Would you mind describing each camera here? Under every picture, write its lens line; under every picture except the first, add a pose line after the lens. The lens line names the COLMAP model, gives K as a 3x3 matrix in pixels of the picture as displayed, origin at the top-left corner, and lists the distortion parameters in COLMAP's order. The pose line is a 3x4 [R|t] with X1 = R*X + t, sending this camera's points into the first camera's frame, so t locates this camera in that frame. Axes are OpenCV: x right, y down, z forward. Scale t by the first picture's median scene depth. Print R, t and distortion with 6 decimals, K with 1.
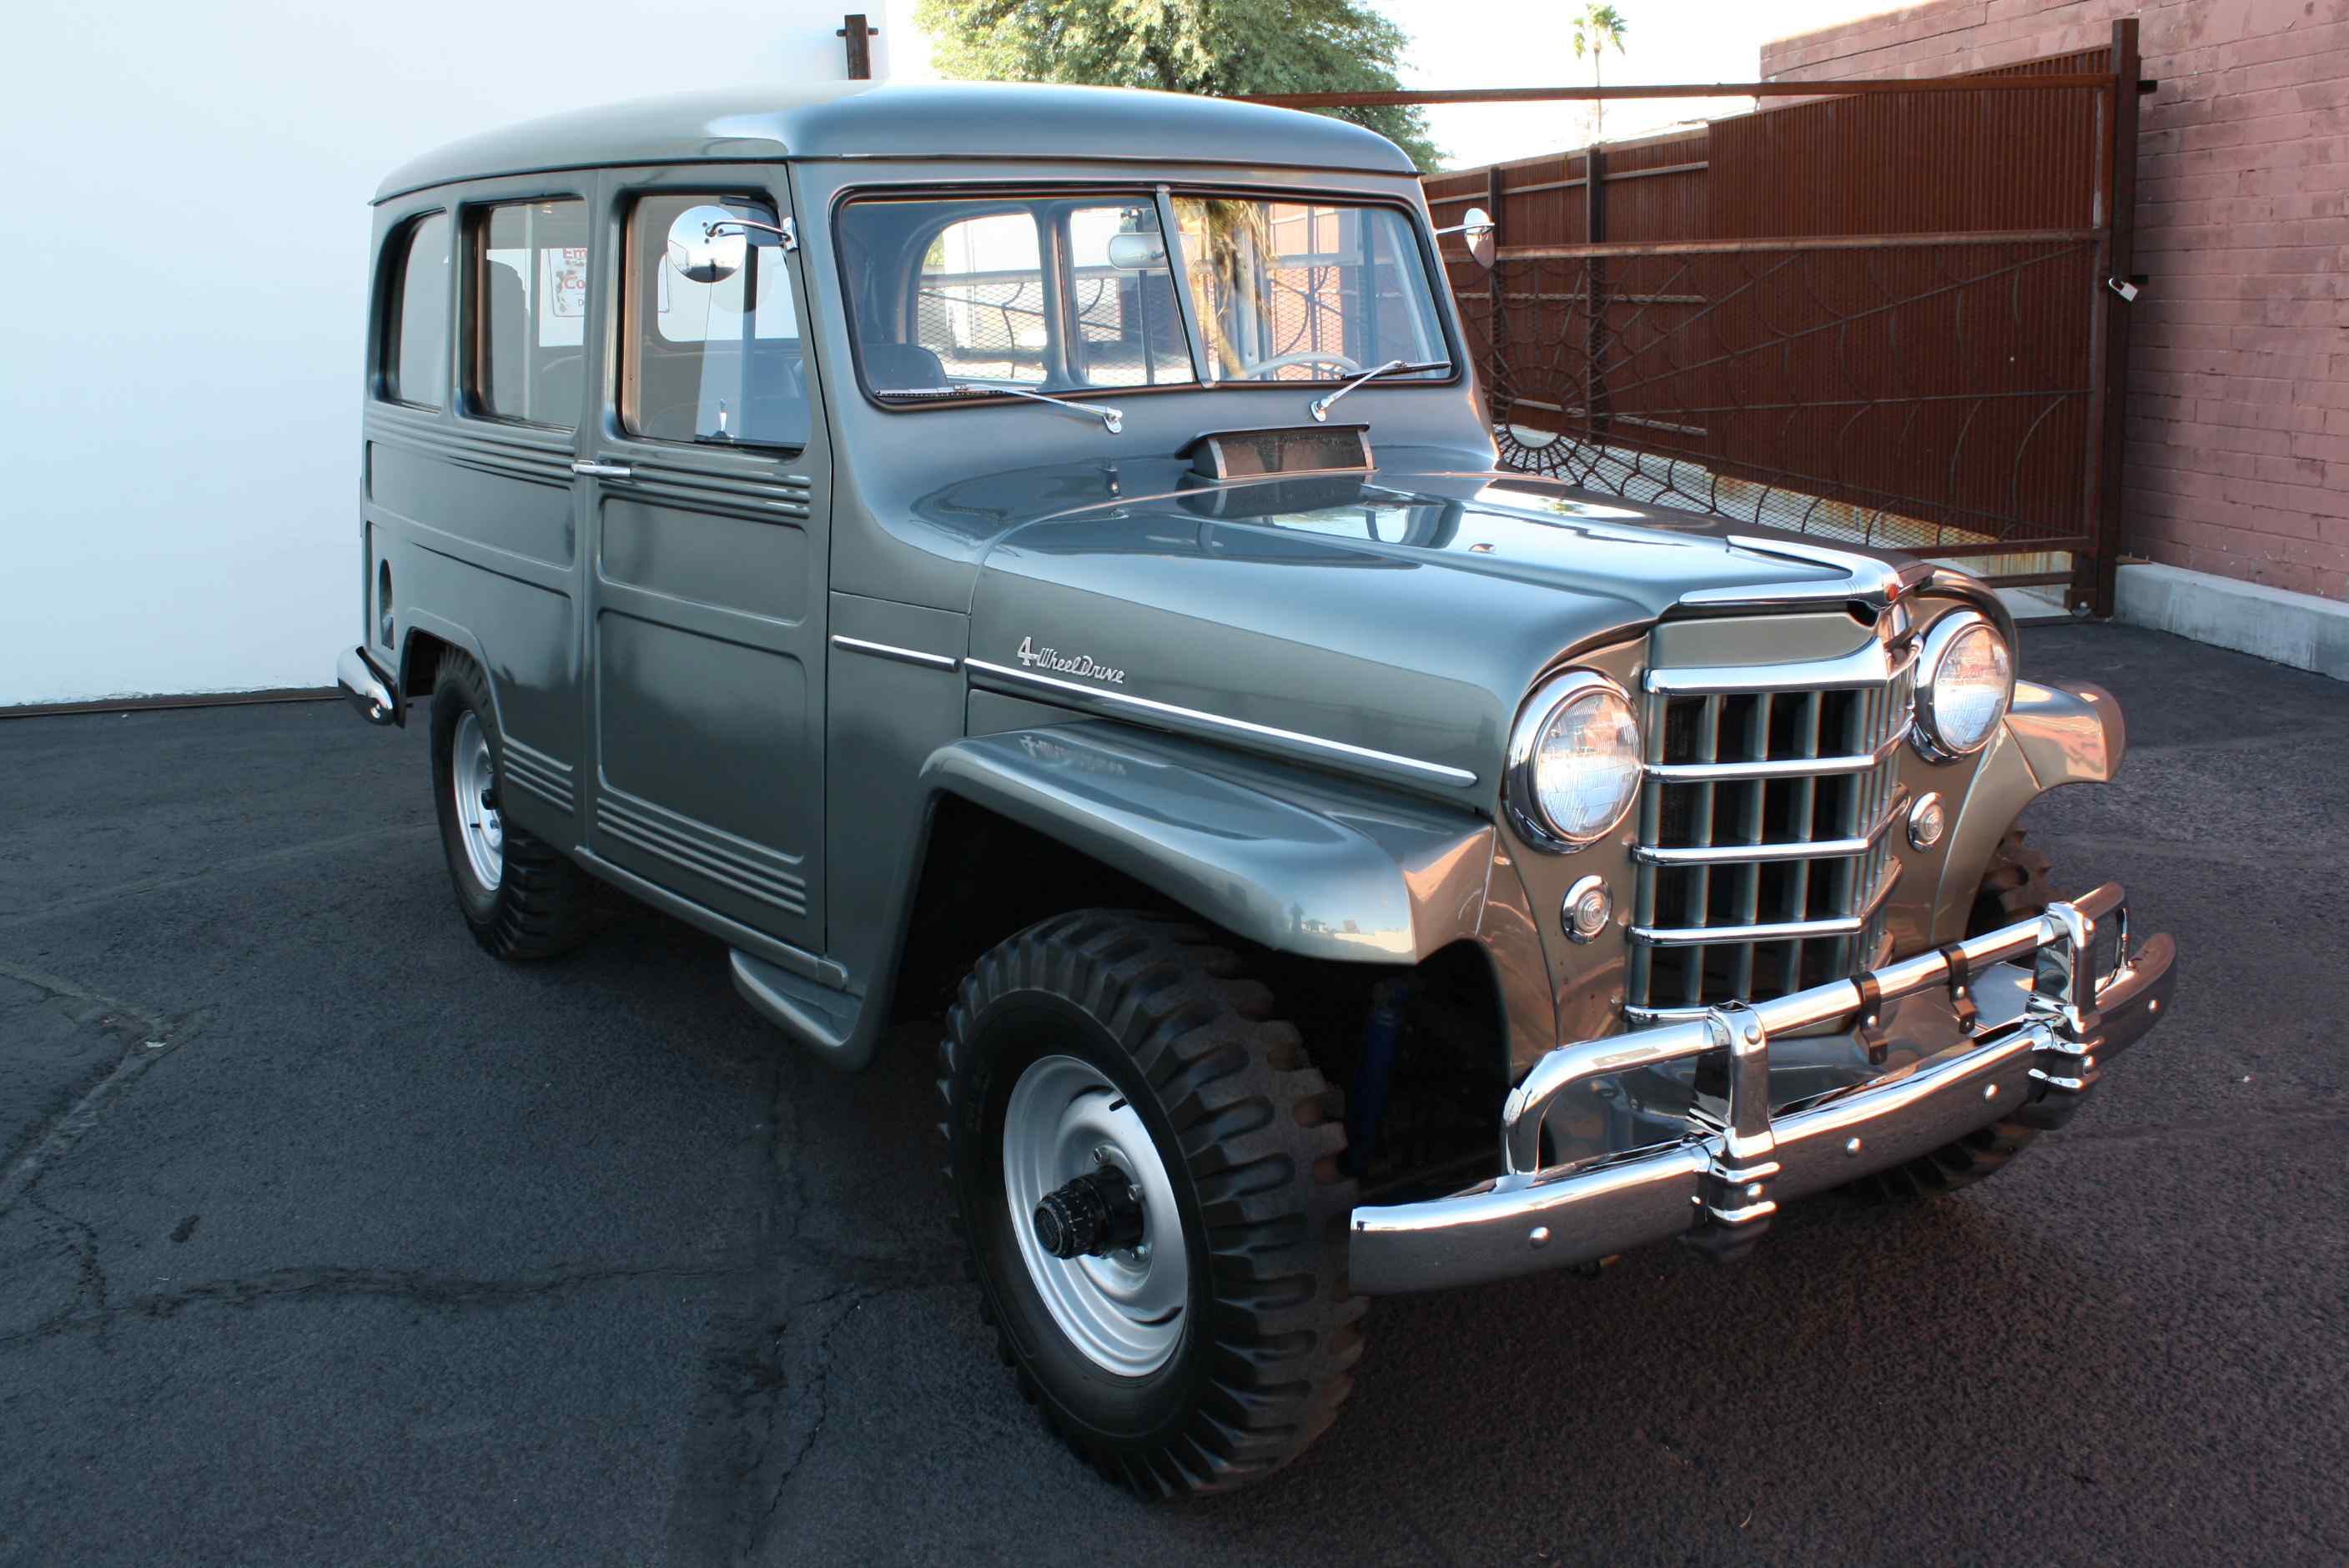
lens RADIAL K [[2108.7, 0, 1188.9], [0, 2108.7, 789.8], [0, 0, 1]] dist [-0.157088, 0.150468]
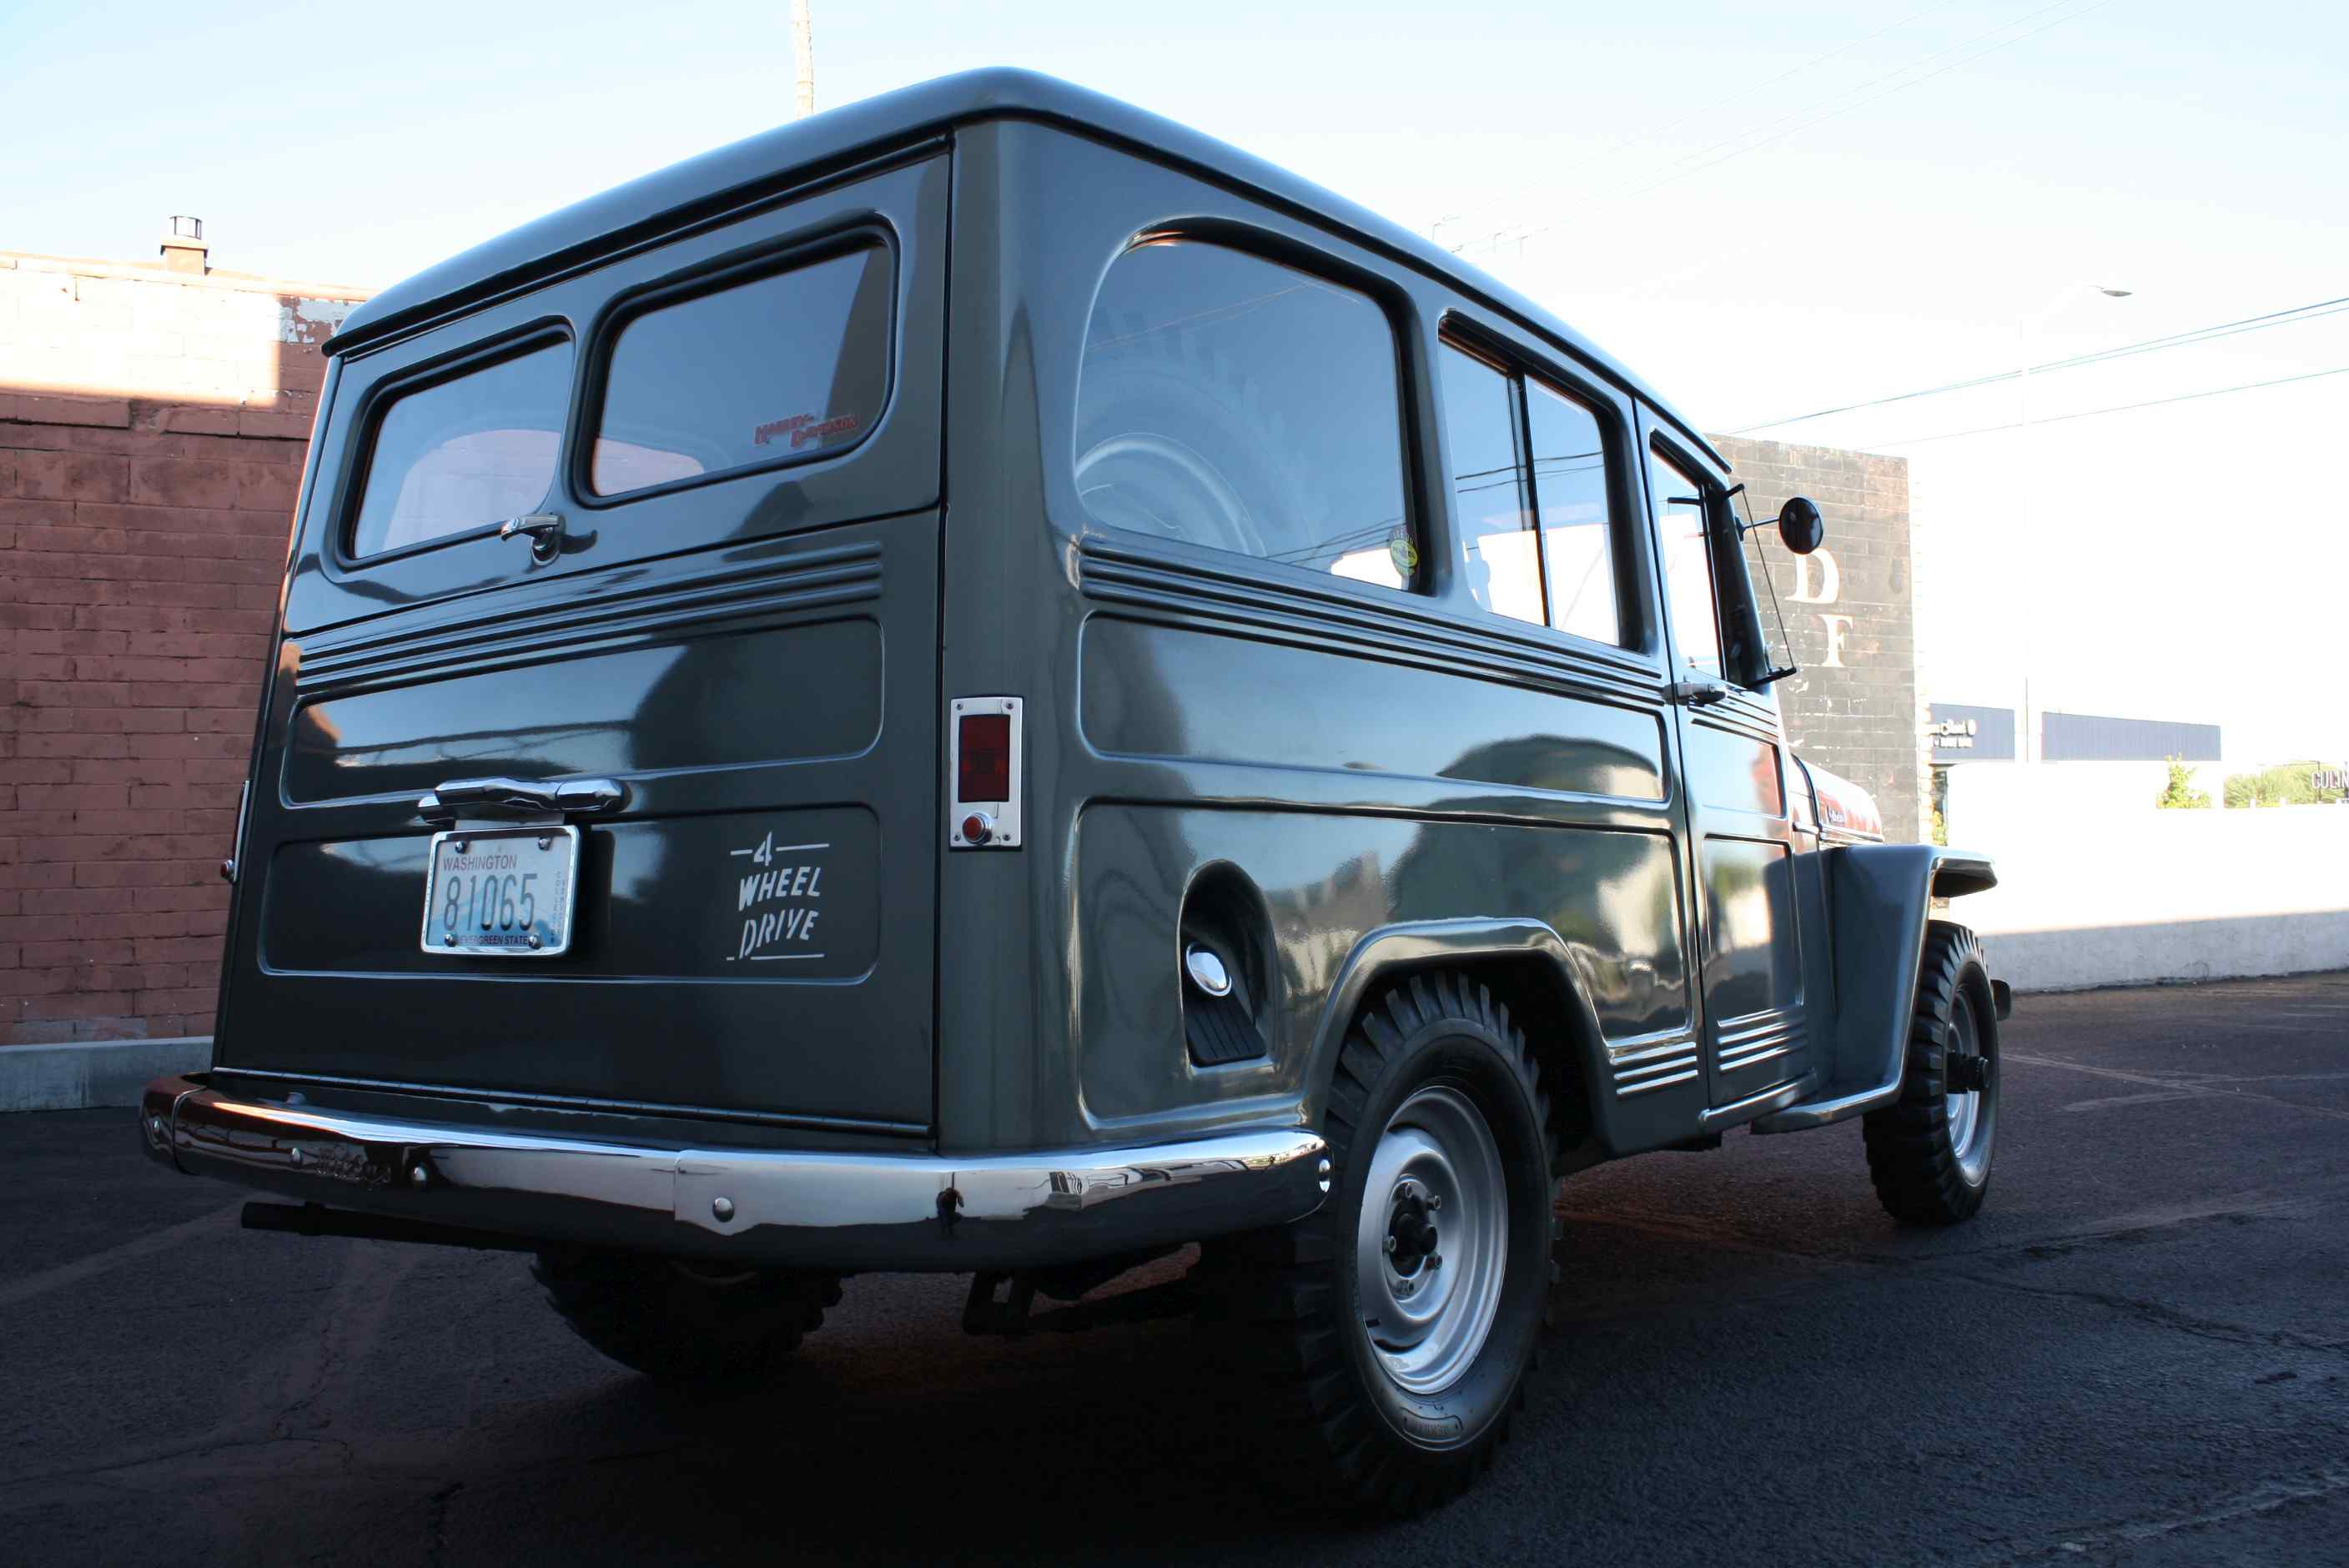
lens RADIAL K [[1997.6, 0, 1181.4], [0, 1997.6, 791.5], [0, 0, 1]] dist [-0.162366, 0.144040]
pose [[-0.319694, 0.063874, 0.945366, -1.222912], [0.247221, 0.968789, 0.018146, -0.209064], [-0.914701, 0.239515, -0.325507, 1.728237]]
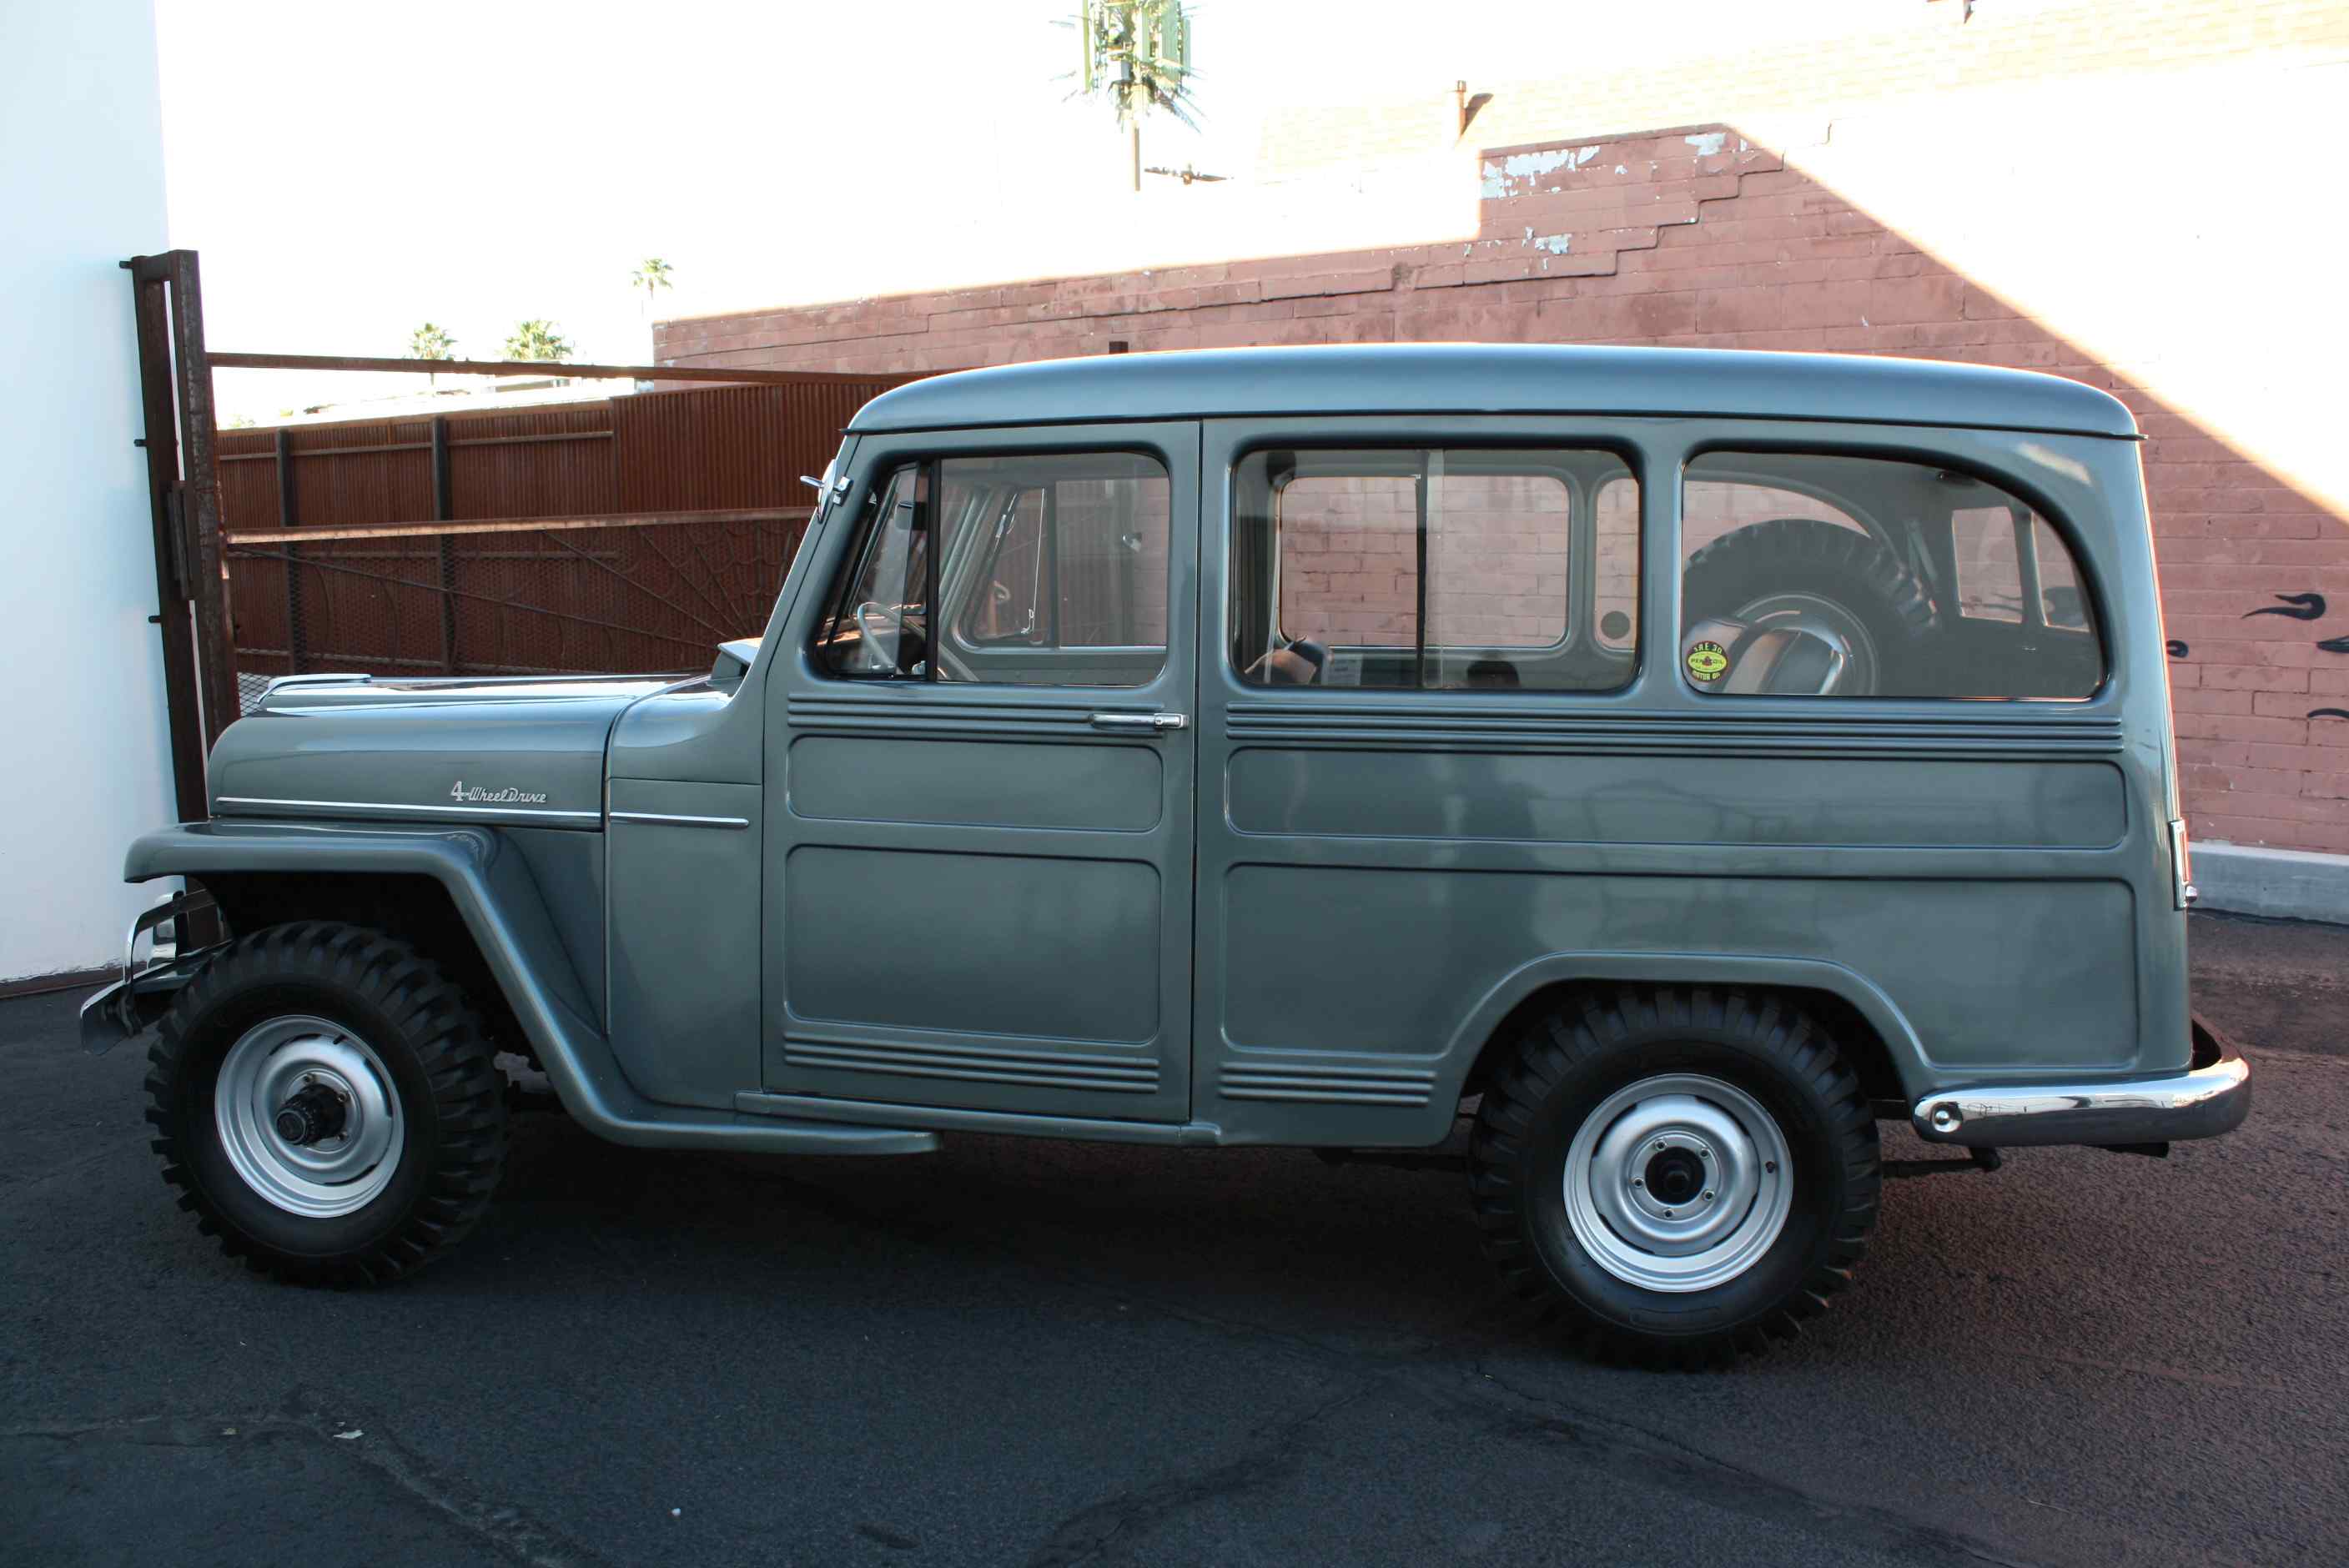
lens RADIAL K [[1973.9, 0, 1181.7], [0, 1973.9, 793.8], [0, 0, 1]] dist [-0.167734, 0.152554]
pose [[0.722259, -0.071646, 0.687902, -0.971659], [0.146805, 0.987837, -0.051253, -0.050499], [-0.675863, 0.138005, 0.723992, 0.241403]]
